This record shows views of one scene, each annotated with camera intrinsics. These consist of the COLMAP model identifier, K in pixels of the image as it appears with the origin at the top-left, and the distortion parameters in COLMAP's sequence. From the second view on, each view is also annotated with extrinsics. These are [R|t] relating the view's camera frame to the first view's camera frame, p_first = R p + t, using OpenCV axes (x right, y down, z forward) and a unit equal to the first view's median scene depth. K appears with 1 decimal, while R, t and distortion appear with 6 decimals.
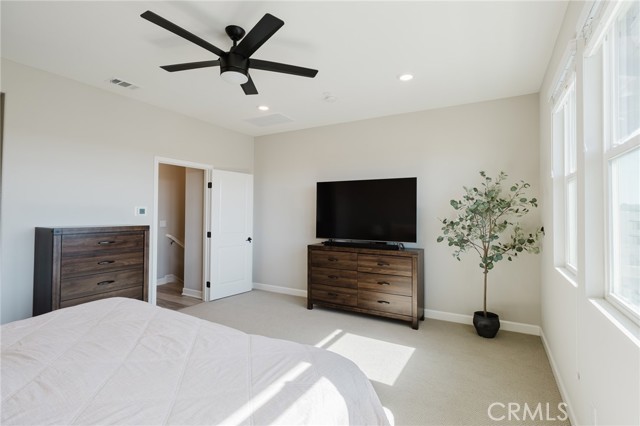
lens RADIAL K [[306.5, 0, 313.7], [0, 306.5, 210.6], [0, 0, 1]] dist [0.000222, 0.000041]
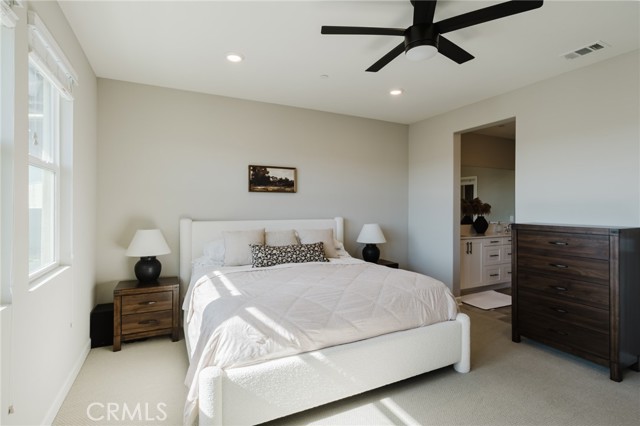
lens RADIAL K [[319.8, 0, 321.7], [0, 319.8, 211.3], [0, 0, 1]] dist [-0.007483, -0.000879]
pose [[-0.542608, 0.002496, -0.839983, 0.531062], [0.003086, 0.999995, 0.000979, 0.008573], [0.839981, -0.002061, -0.542612, 1.018018]]
